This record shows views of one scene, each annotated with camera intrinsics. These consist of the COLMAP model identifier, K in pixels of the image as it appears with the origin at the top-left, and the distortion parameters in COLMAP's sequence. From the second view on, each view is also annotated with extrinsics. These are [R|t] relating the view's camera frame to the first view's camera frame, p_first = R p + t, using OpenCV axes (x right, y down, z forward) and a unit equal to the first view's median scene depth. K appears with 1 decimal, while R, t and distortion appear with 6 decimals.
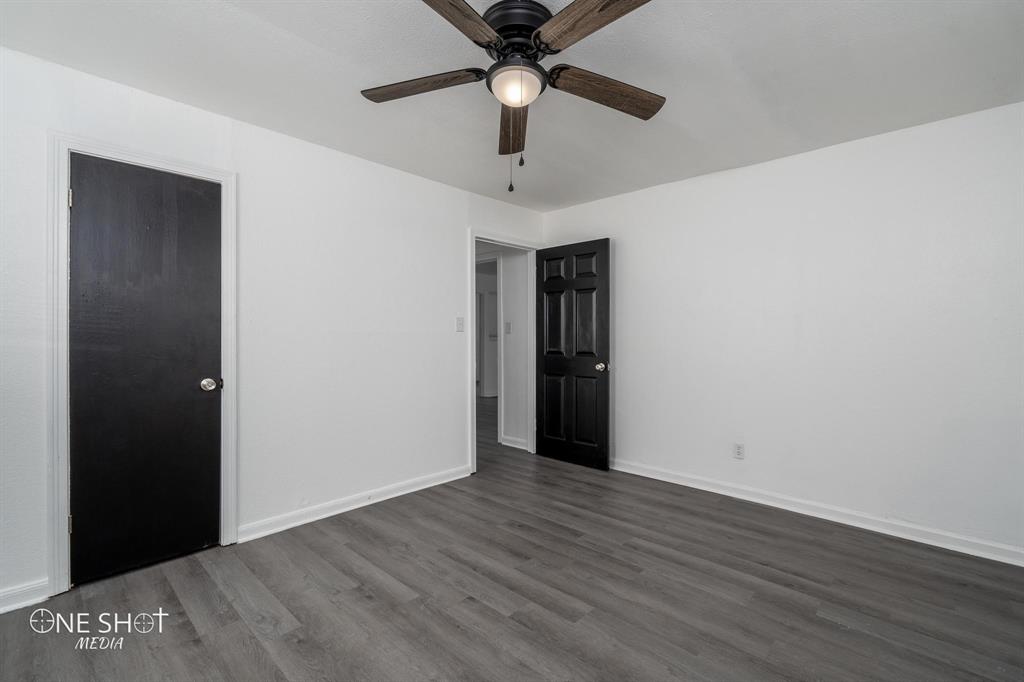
lens RADIAL K [[437.1, 0, 536.2], [0, 437.1, 345.4], [0, 0, 1]] dist [-0.001853, -0.000369]
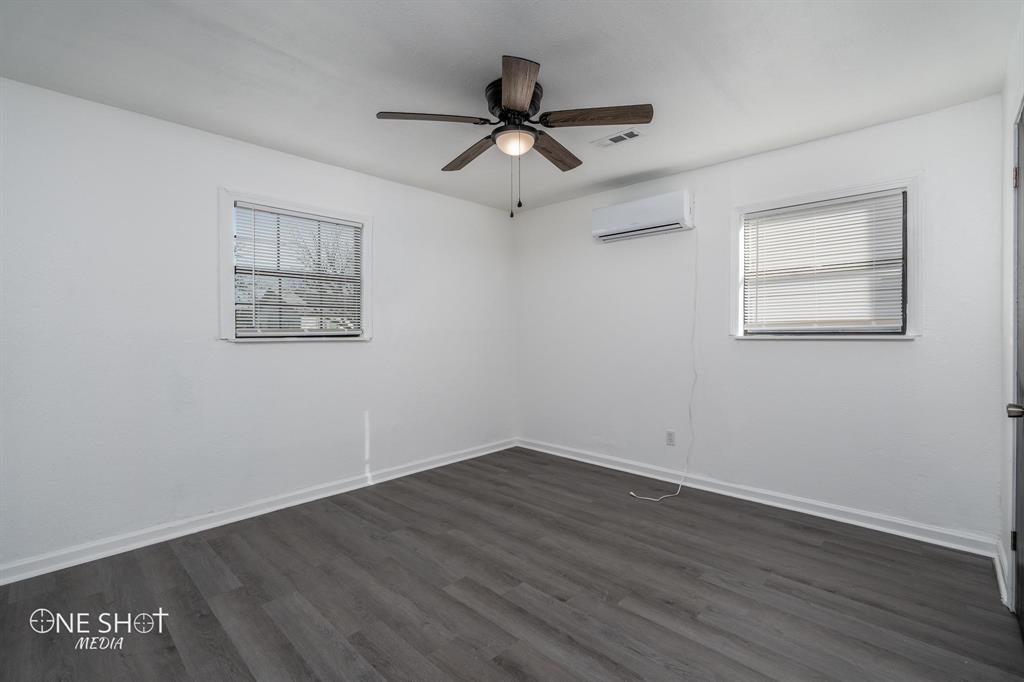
lens RADIAL K [[463.8, 0, 514.8], [0, 463.8, 345.1], [0, 0, 1]] dist [-0.002450, -0.000112]
pose [[-0.998497, 0.000786, 0.054806, -0.087875], [0.003199, 0.999028, 0.043960, -0.030286], [-0.054718, 0.044069, -0.997529, 1.747083]]
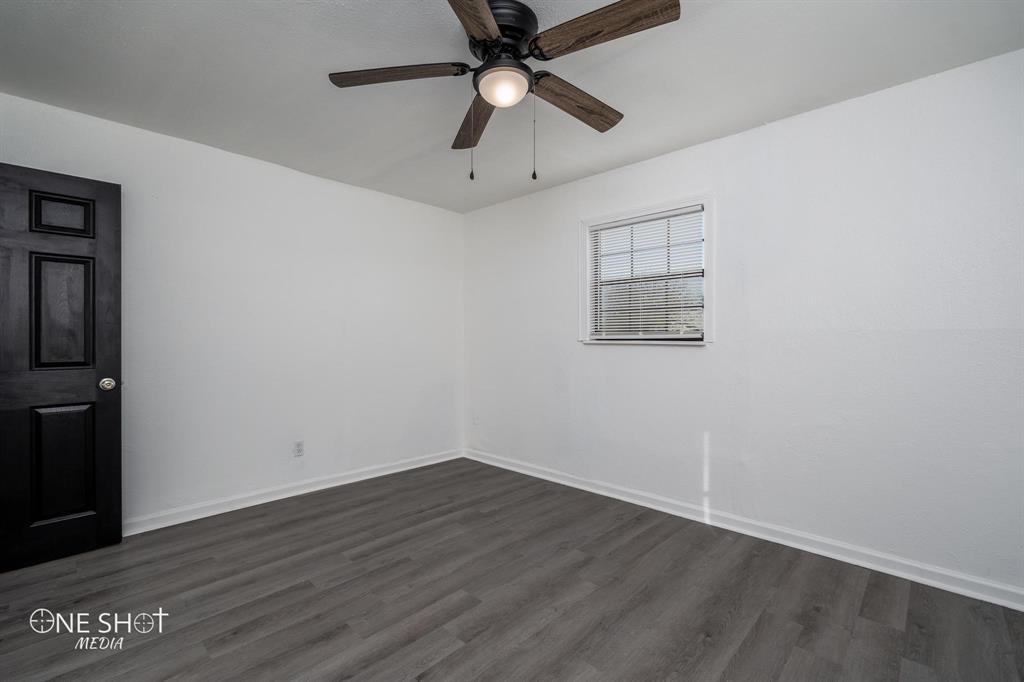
lens RADIAL K [[446.3, 0, 486.3], [0, 446.3, 342.7], [0, 0, 1]] dist [-0.001186, -0.000185]
pose [[0.084910, -0.012974, 0.996304, -0.789994], [0.019555, 0.999744, 0.011352, -0.010694], [-0.996197, 0.018519, 0.085142, 0.701117]]
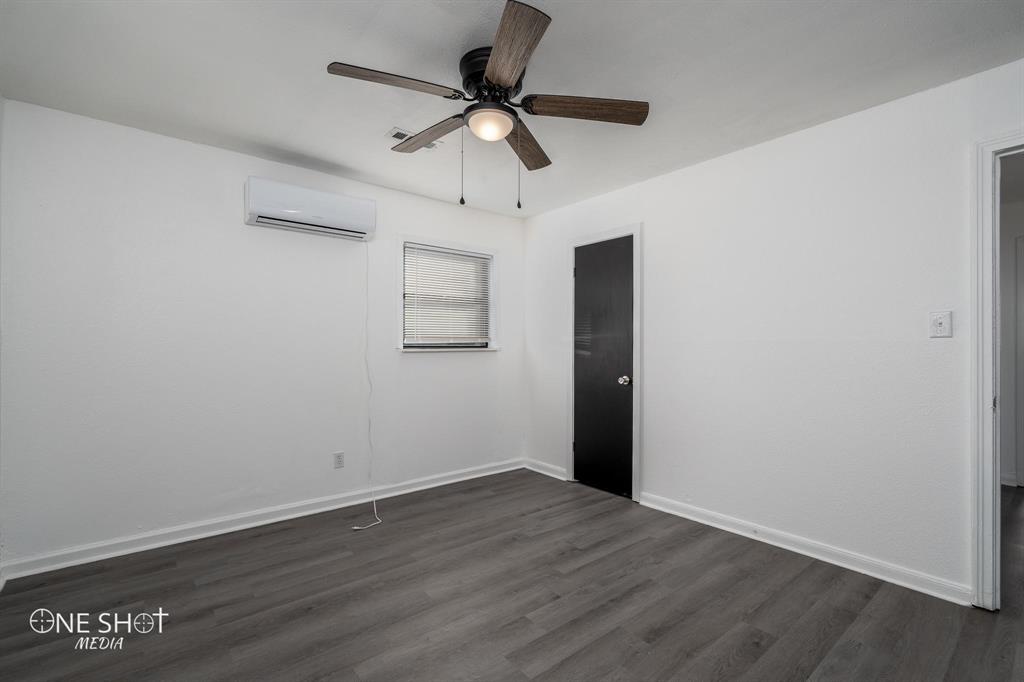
lens RADIAL K [[468.7, 0, 512.0], [0, 468.7, 341.0], [0, 0, 1]] dist [-0.003818, 0.000268]
pose [[-0.150901, -0.014012, -0.988450, 0.838700], [-0.020318, 0.999732, -0.011070, -0.009353], [0.988340, 0.018413, -0.151145, 0.910837]]
